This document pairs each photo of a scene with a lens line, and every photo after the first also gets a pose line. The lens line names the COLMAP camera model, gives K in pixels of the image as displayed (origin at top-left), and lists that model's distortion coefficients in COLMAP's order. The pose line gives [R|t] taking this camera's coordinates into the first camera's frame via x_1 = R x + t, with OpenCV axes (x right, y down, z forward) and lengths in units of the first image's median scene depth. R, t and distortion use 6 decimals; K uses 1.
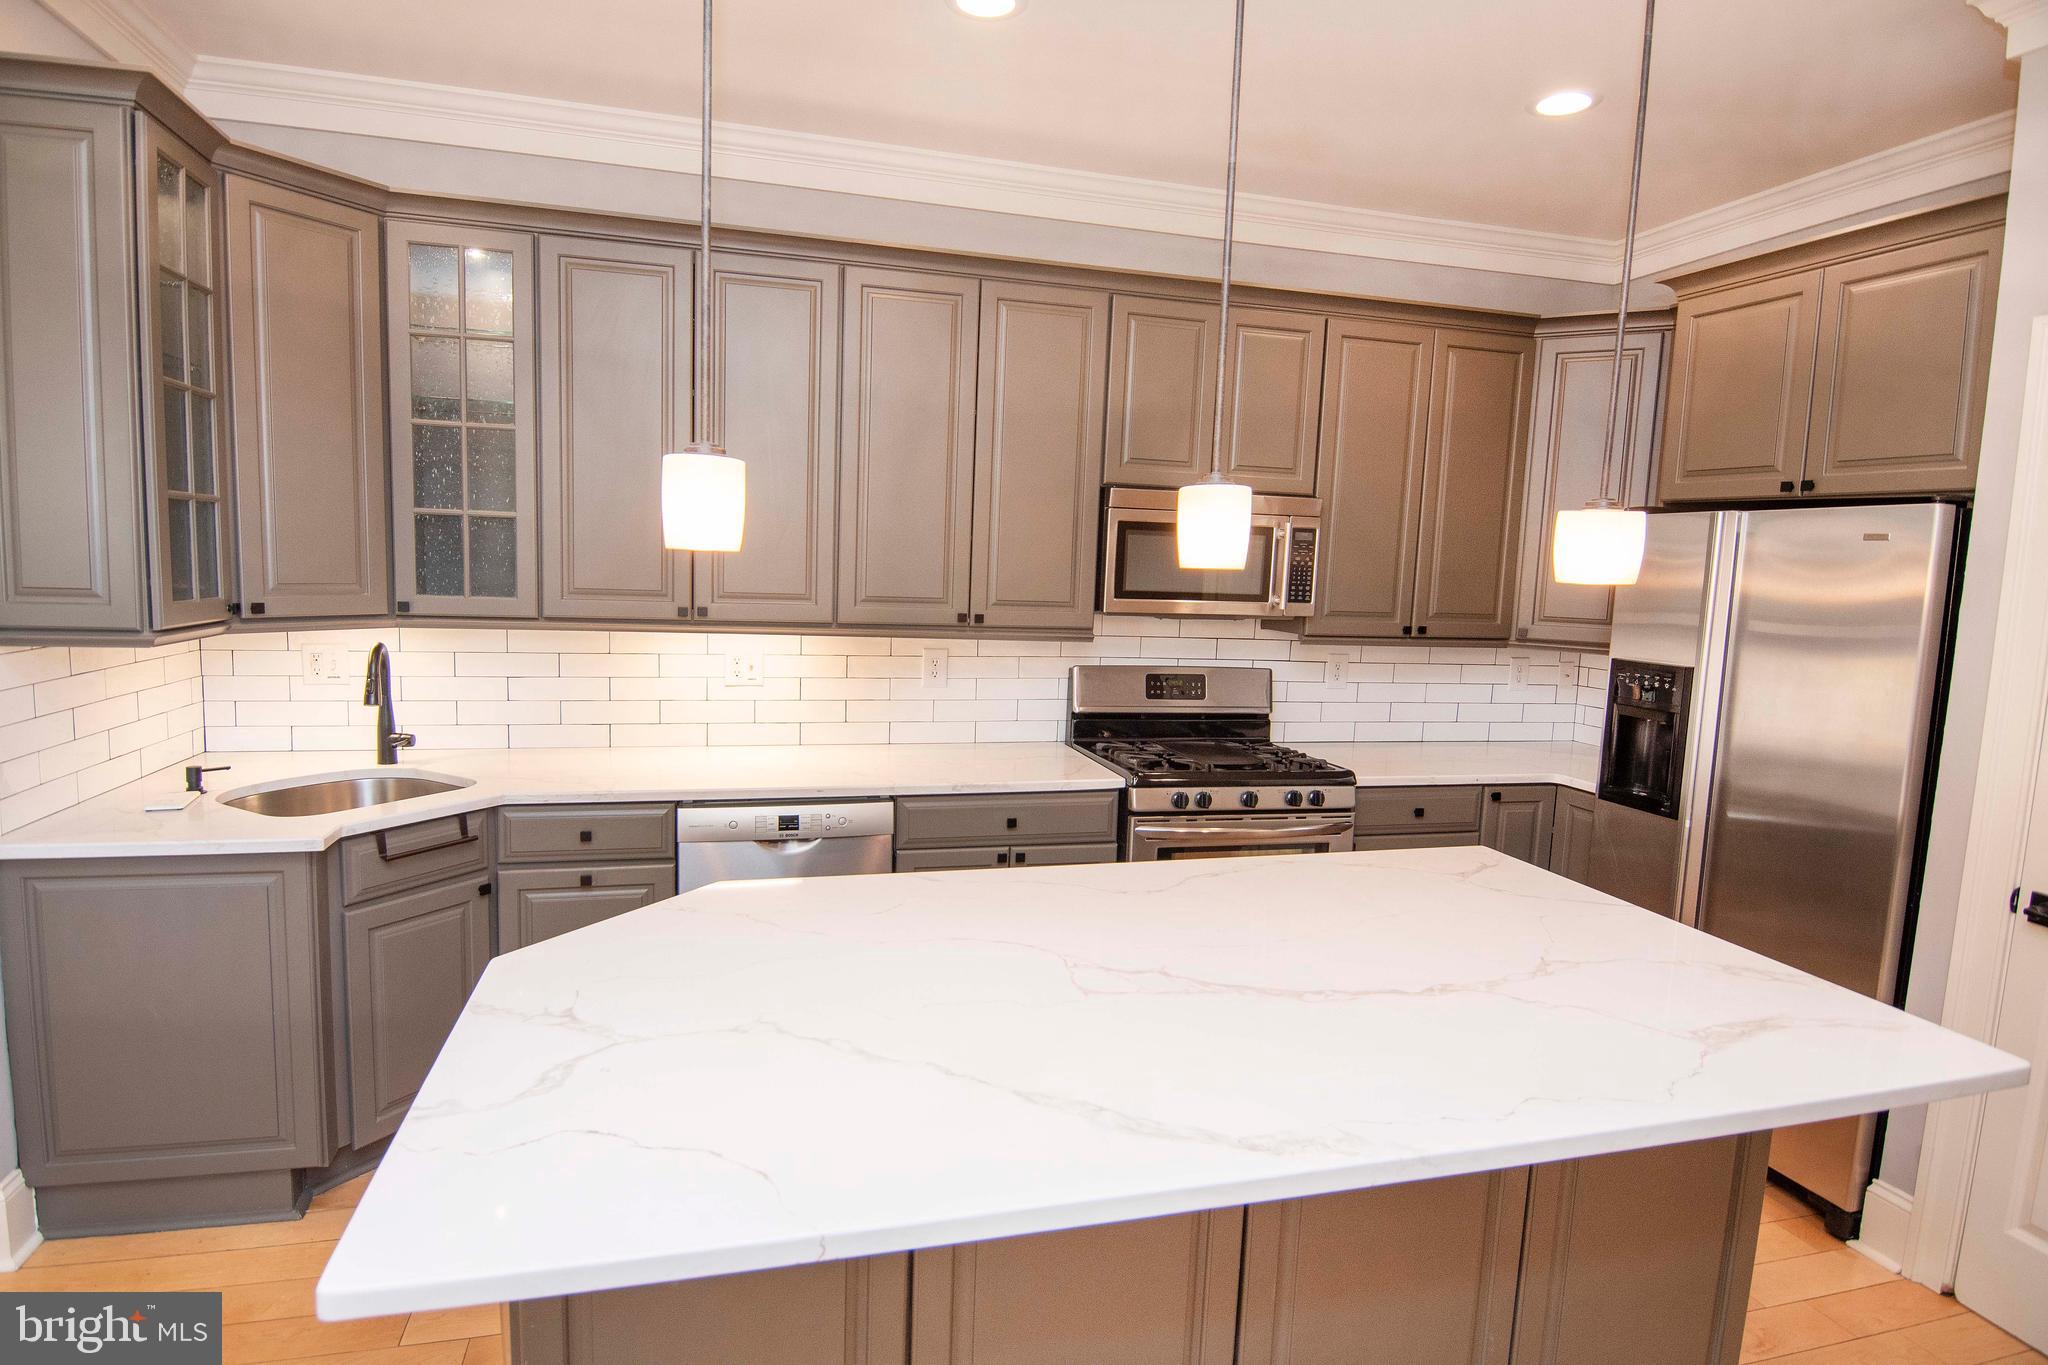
lens RADIAL K [[1092.9, 0, 1024.0], [0, 1092.9, 682.5], [0, 0, 1]] dist [0.004111, -0.016010]
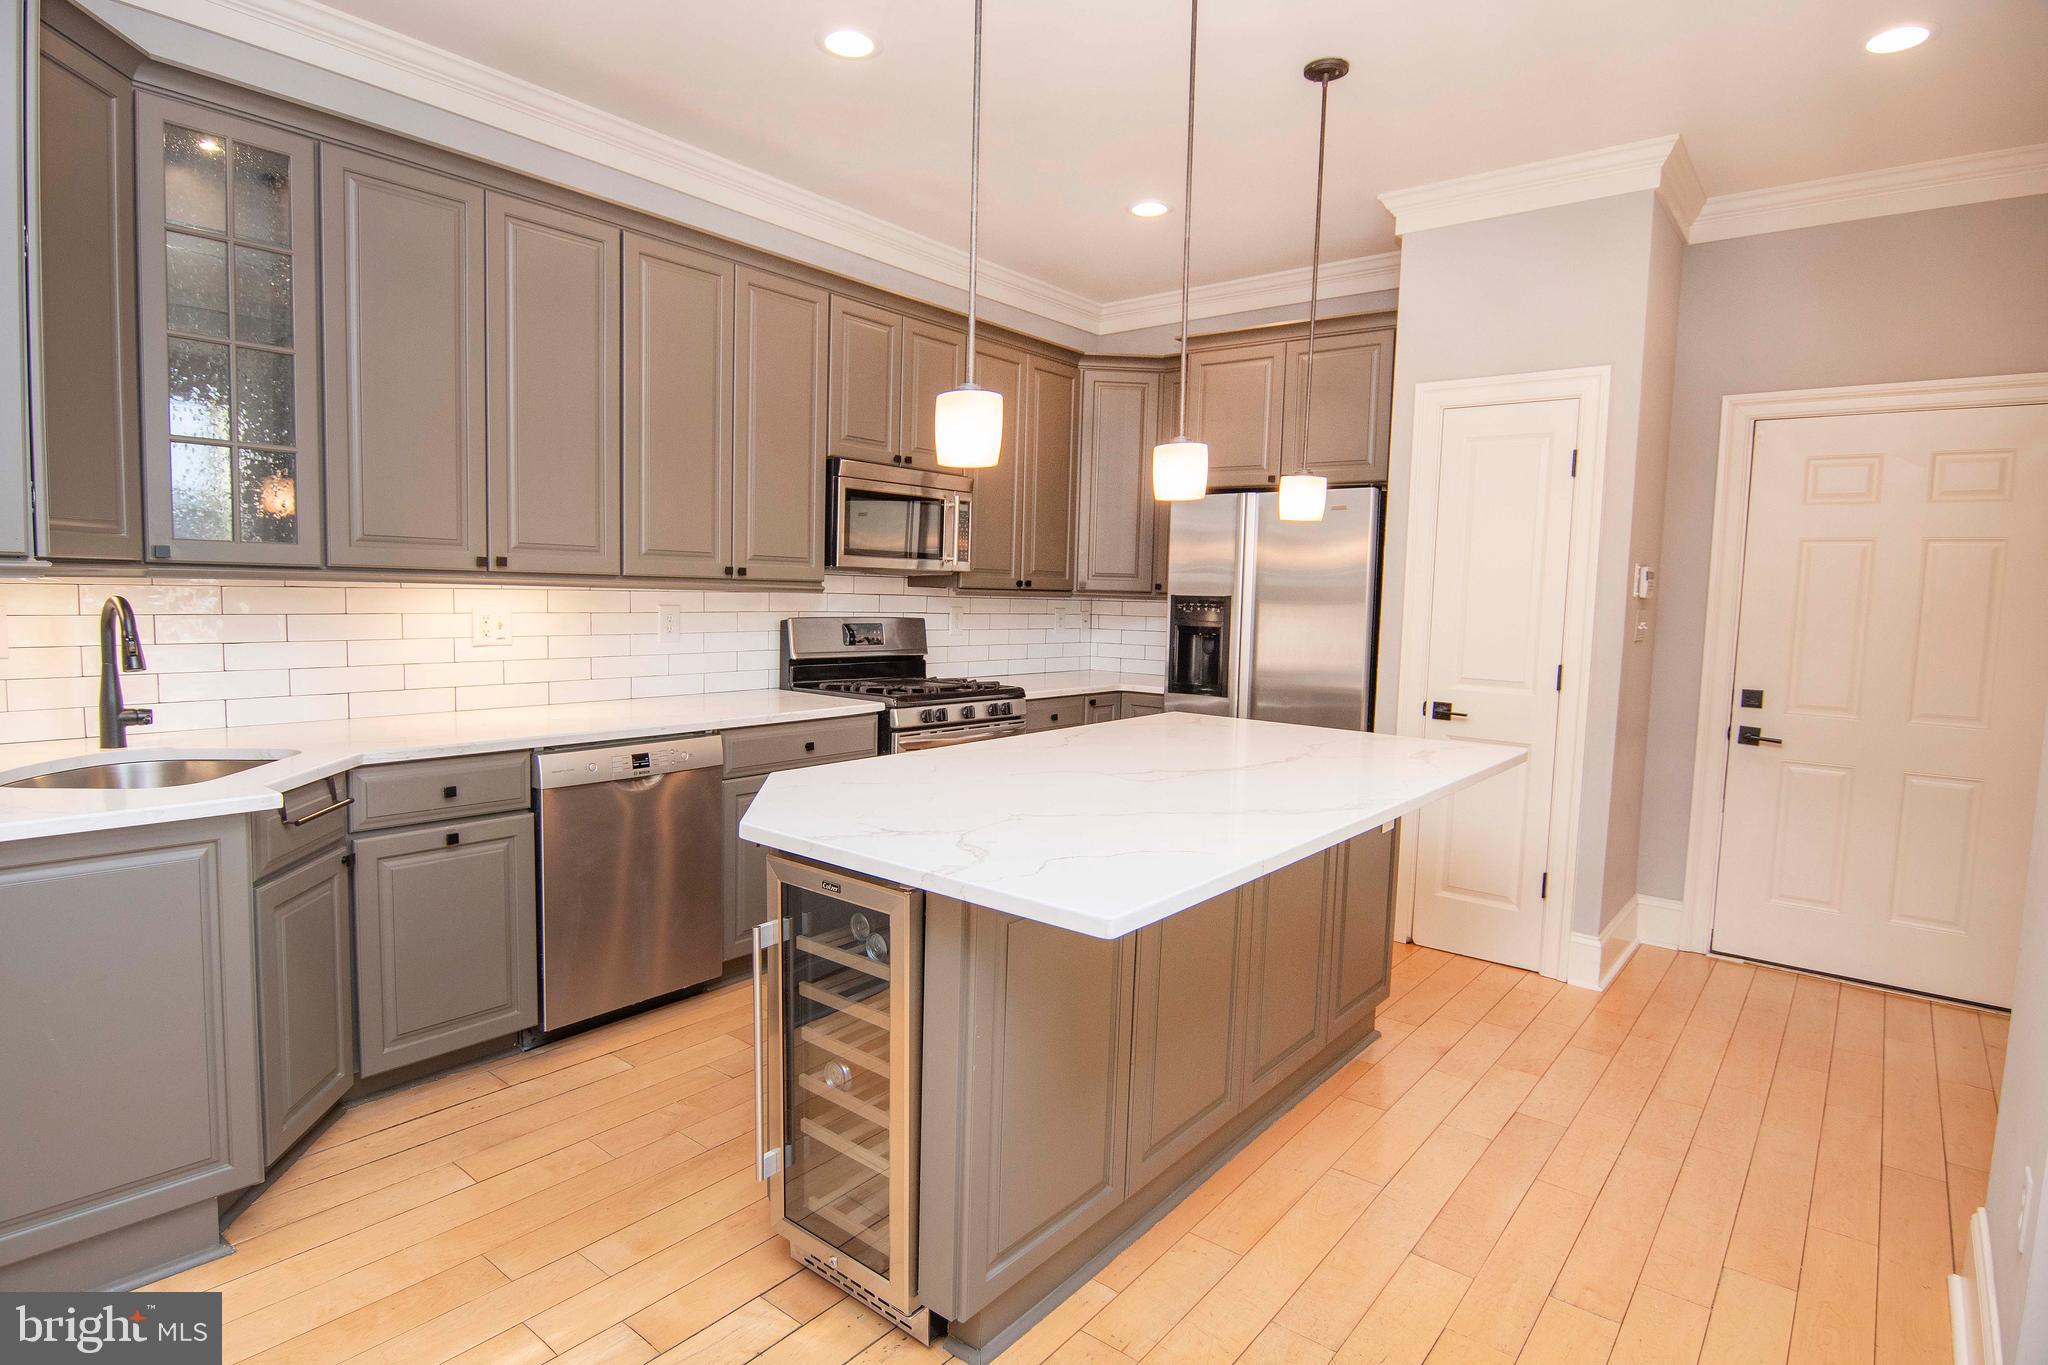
lens RADIAL K [[1085.3, 0, 1024.0], [0, 1085.3, 682.5], [0, 0, 1]] dist [0.005437, -0.017110]
pose [[0.806308, -0.066271, 0.587772, -0.475418], [0.072143, 0.997303, 0.013479, 0.060258], [-0.587080, 0.031535, 0.808914, -0.047311]]
